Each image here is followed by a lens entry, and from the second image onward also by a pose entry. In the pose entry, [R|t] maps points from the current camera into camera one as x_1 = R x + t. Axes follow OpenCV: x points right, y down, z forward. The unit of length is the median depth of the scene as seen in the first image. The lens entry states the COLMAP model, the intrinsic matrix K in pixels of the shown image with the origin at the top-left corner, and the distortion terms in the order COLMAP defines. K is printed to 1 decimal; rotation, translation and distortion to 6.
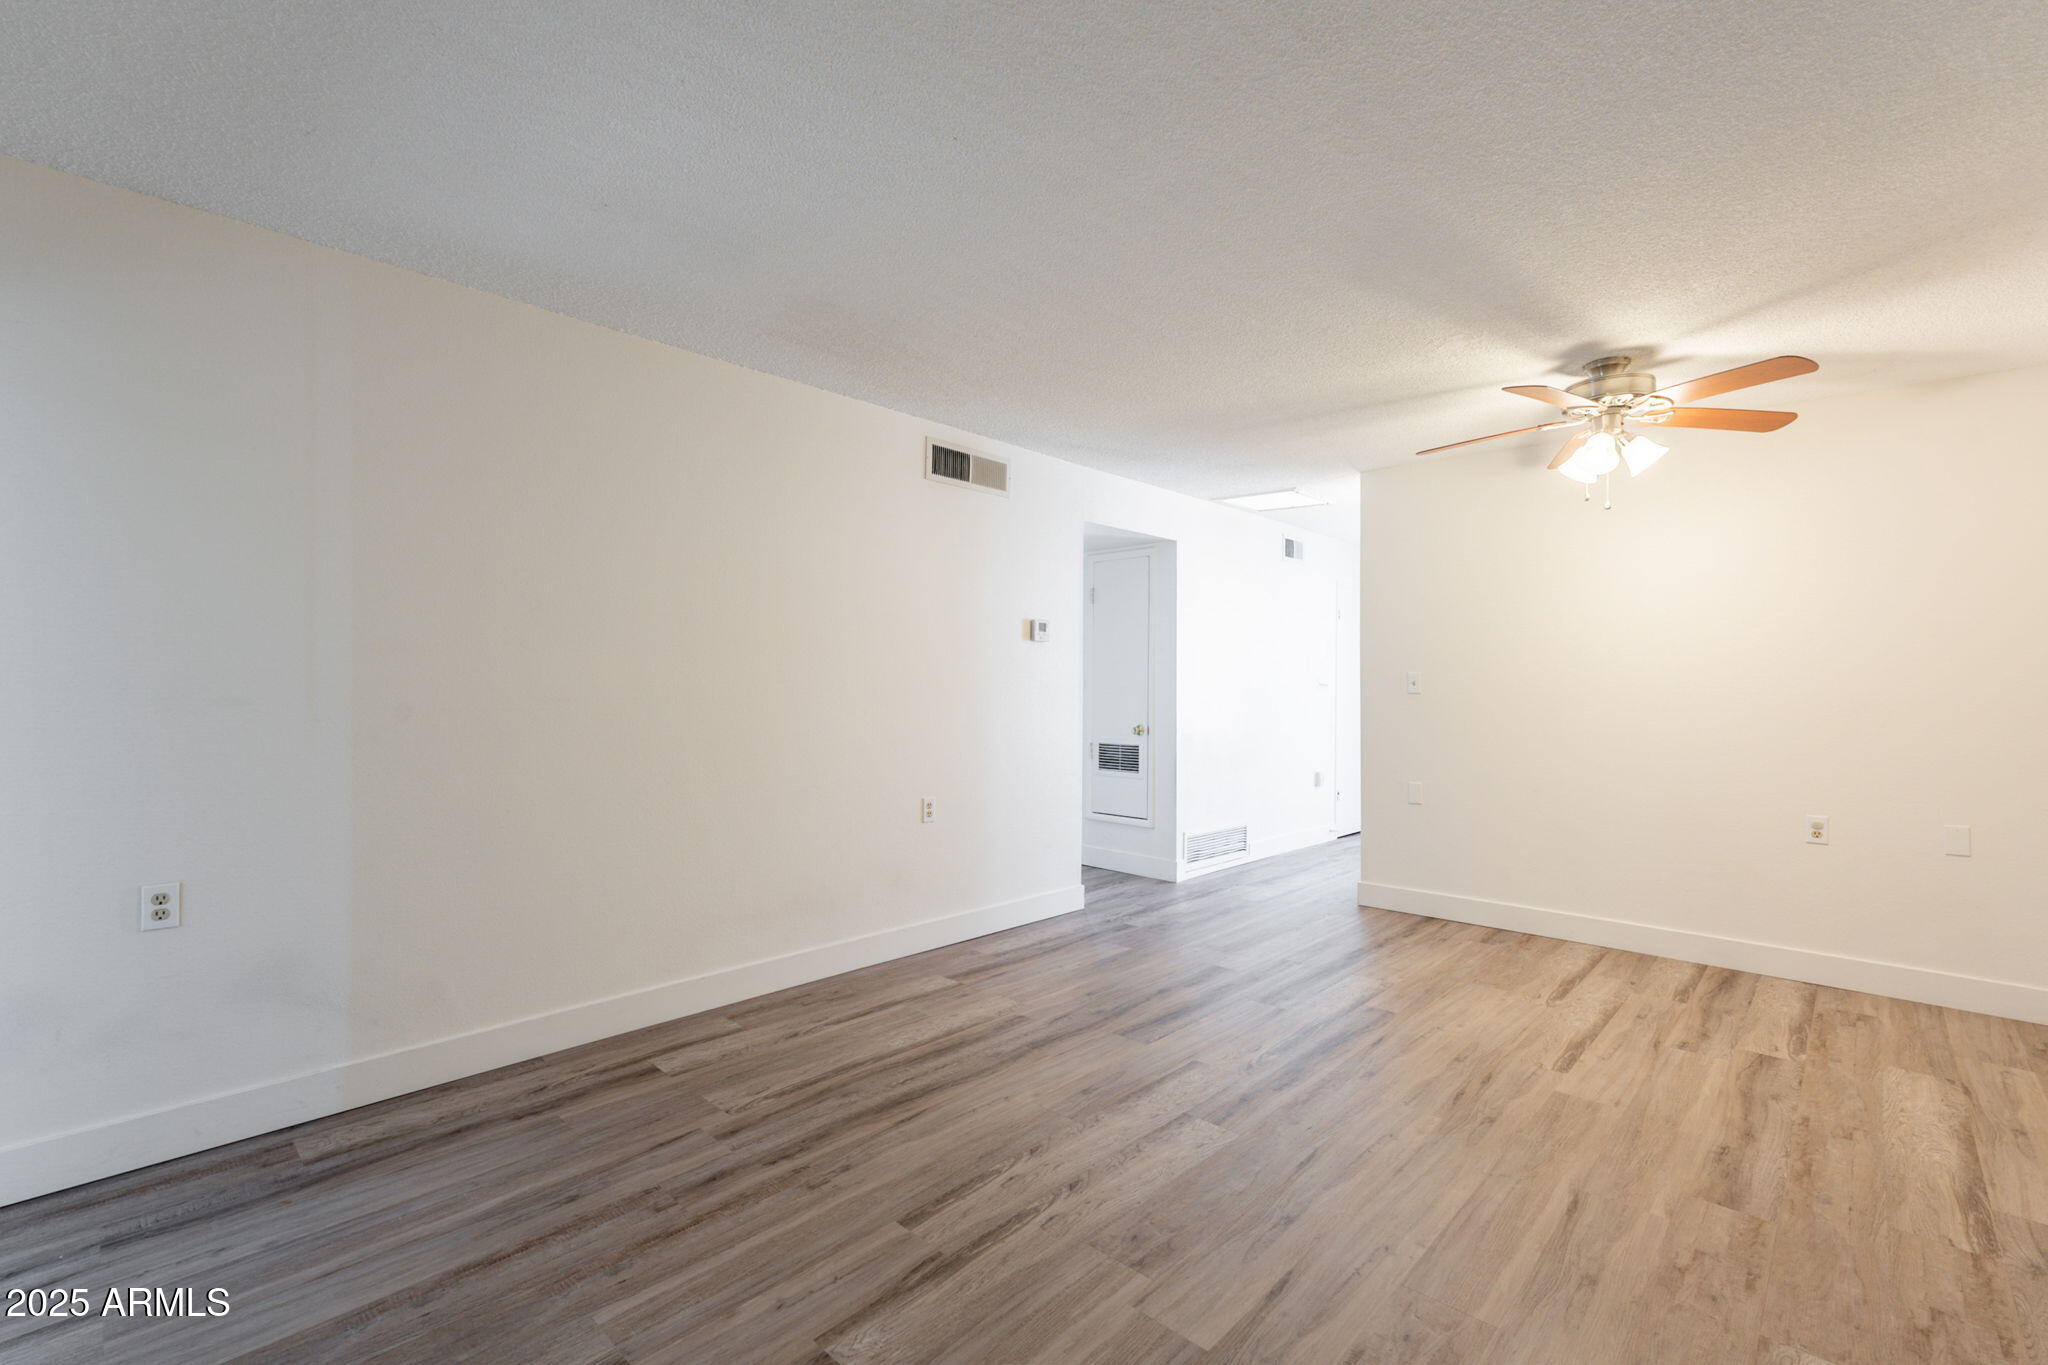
lens RADIAL K [[892.9, 0, 1024.2], [0, 892.9, 688.4], [0, 0, 1]] dist [-0.002481, 0.000250]
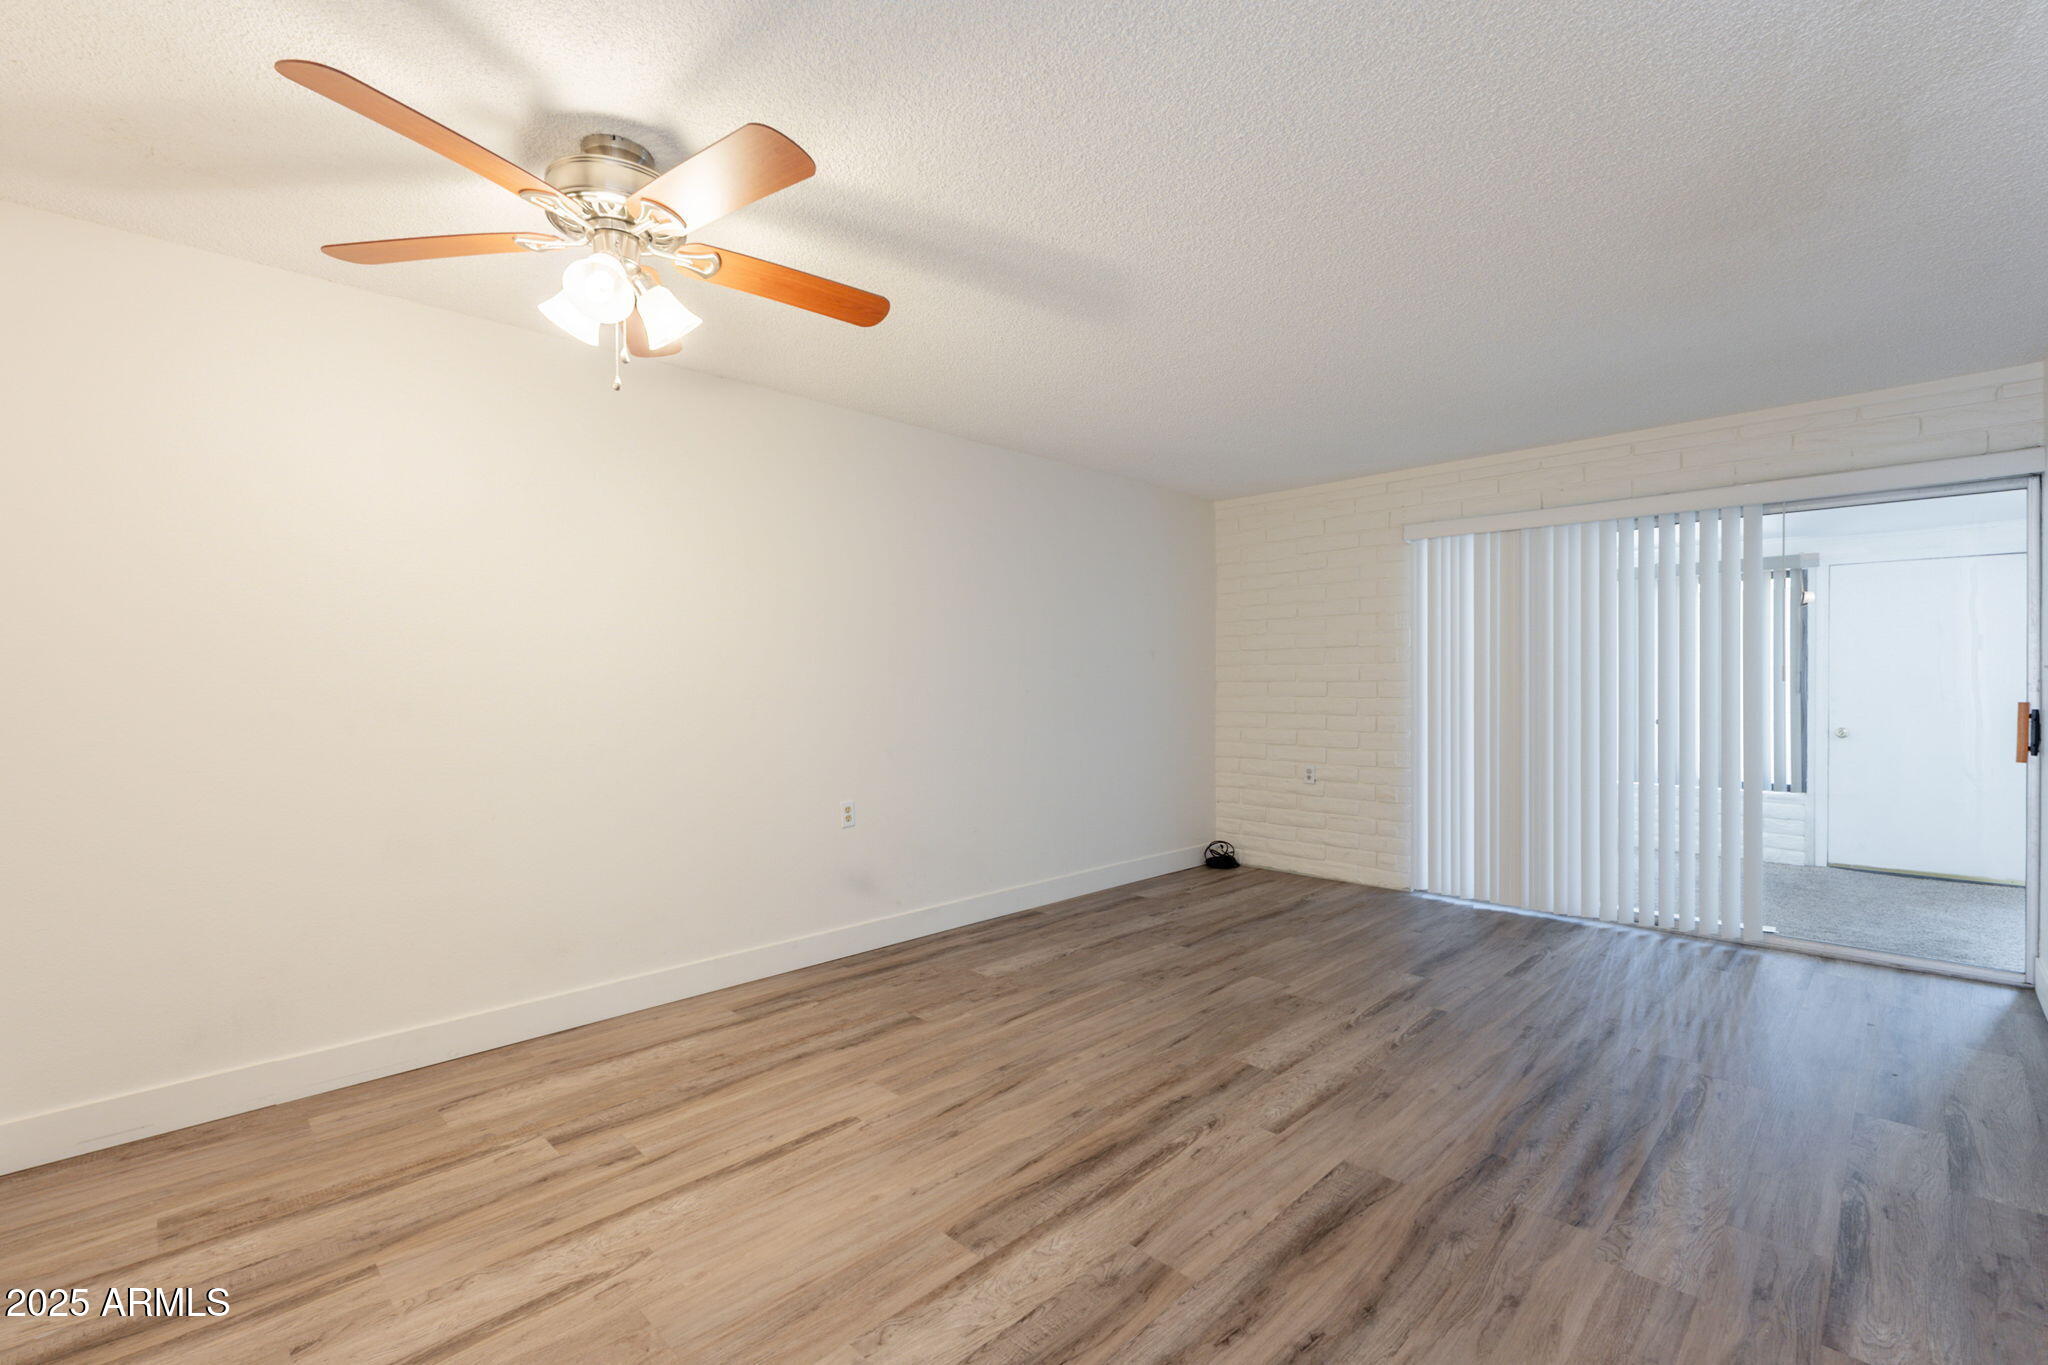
lens RADIAL K [[892.9, 0, 1030.2], [0, 892.9, 687.7], [0, 0, 1]] dist [-0.002481, 0.000250]
pose [[-0.999694, -0.002099, 0.024653, 0.386574], [-0.001966, 0.999984, 0.005389, 0.001830], [-0.024664, 0.005339, -0.999682, 1.767097]]
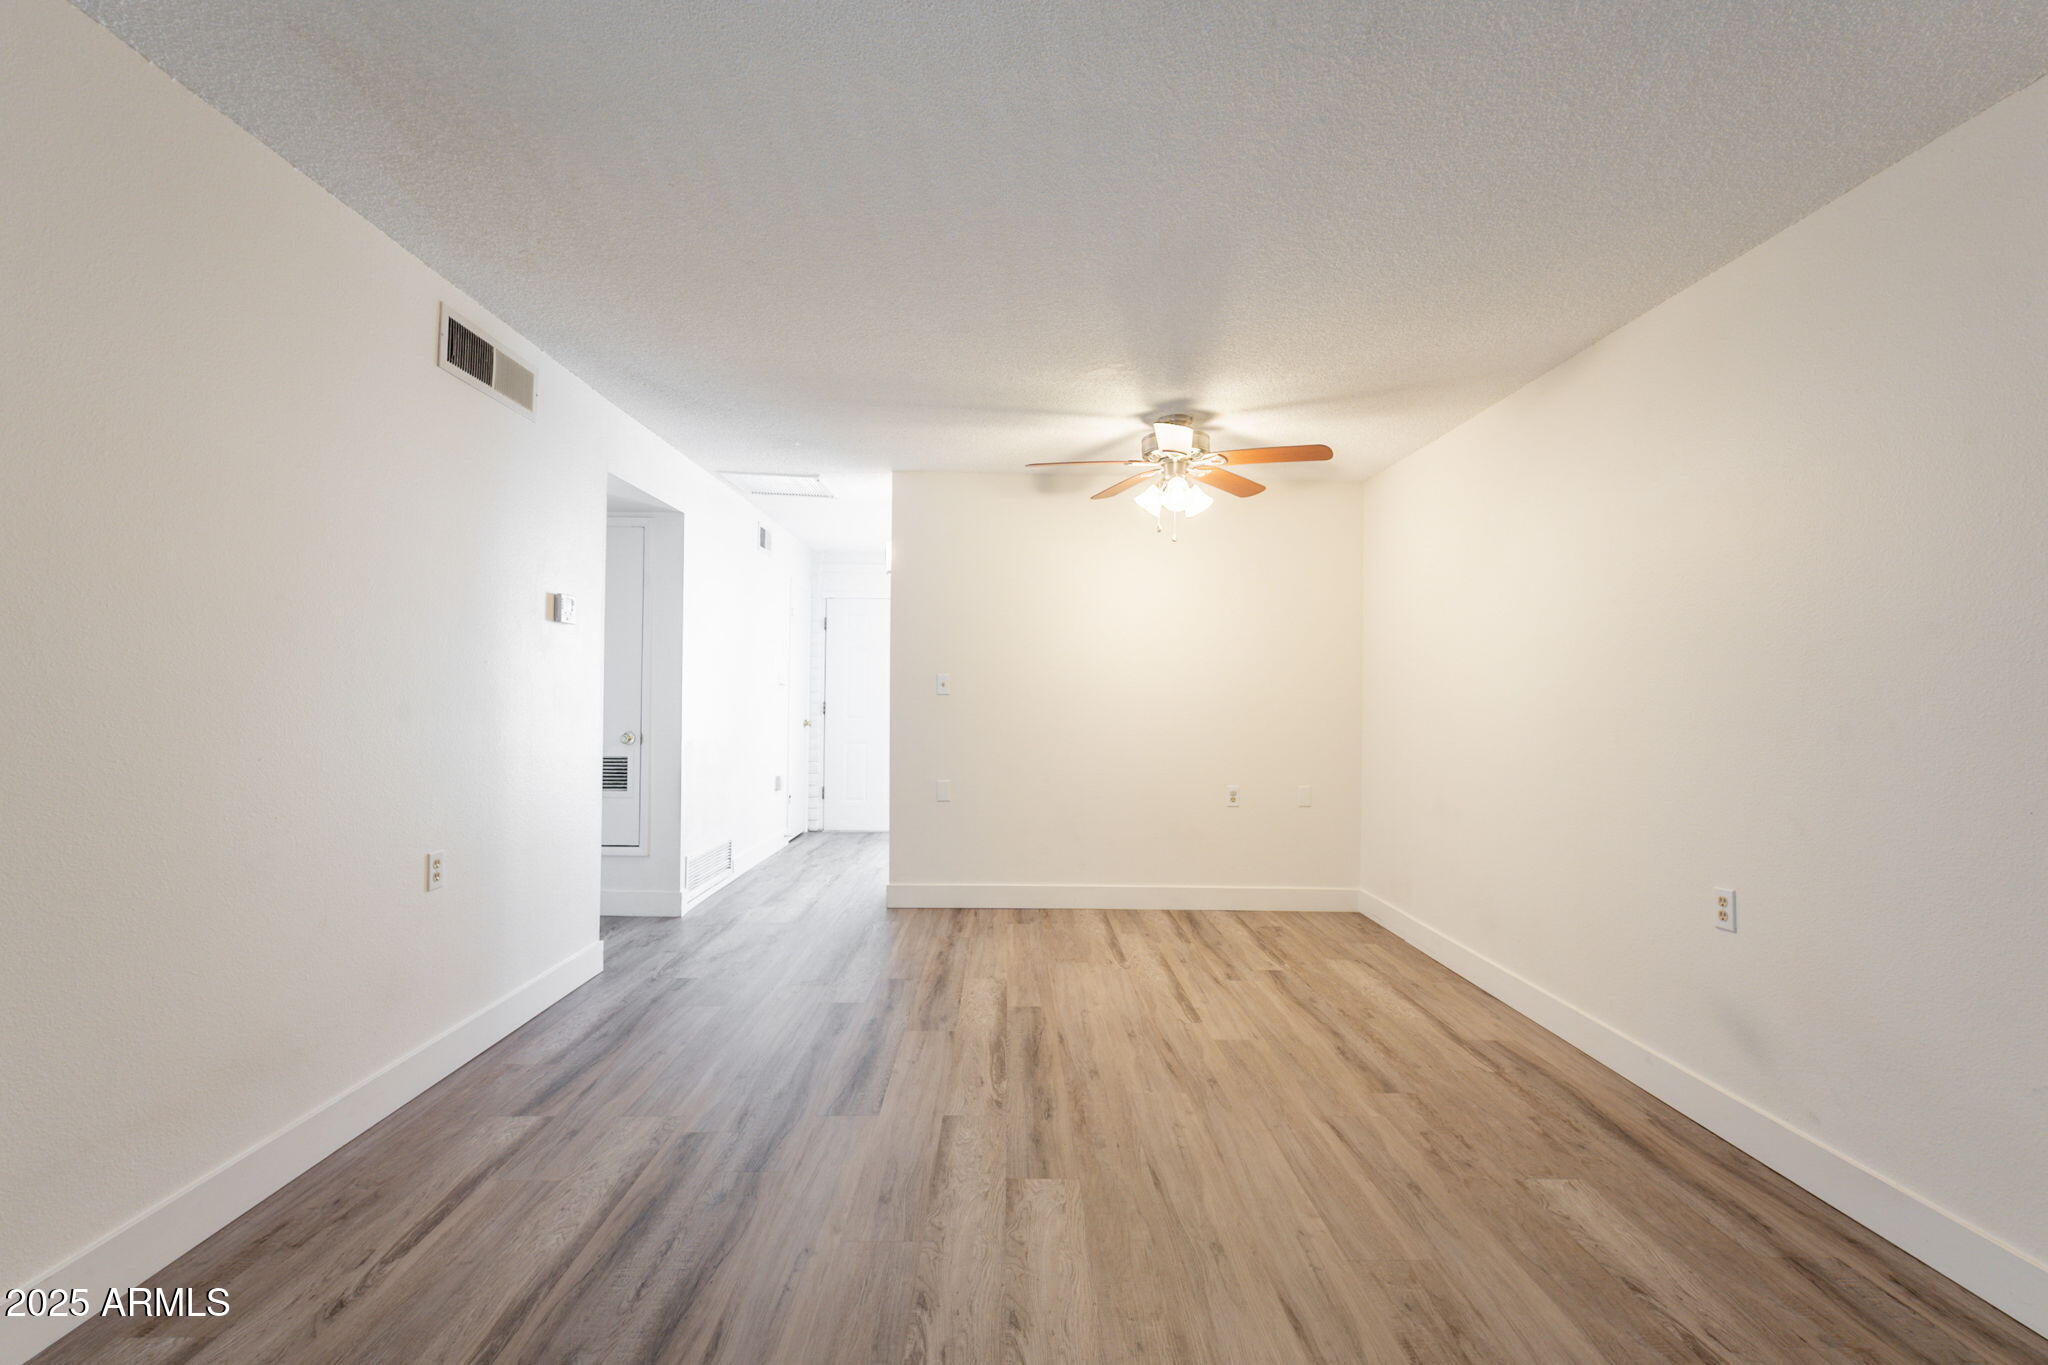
lens RADIAL K [[892.9, 0, 1025.4], [0, 892.9, 689.6], [0, 0, 1]] dist [-0.002481, 0.000250]
pose [[0.712886, 0.006523, 0.701250, -0.355965], [-0.008655, 0.999962, -0.000503, -0.000693], [-0.701226, -0.005710, 0.712916, 0.313262]]
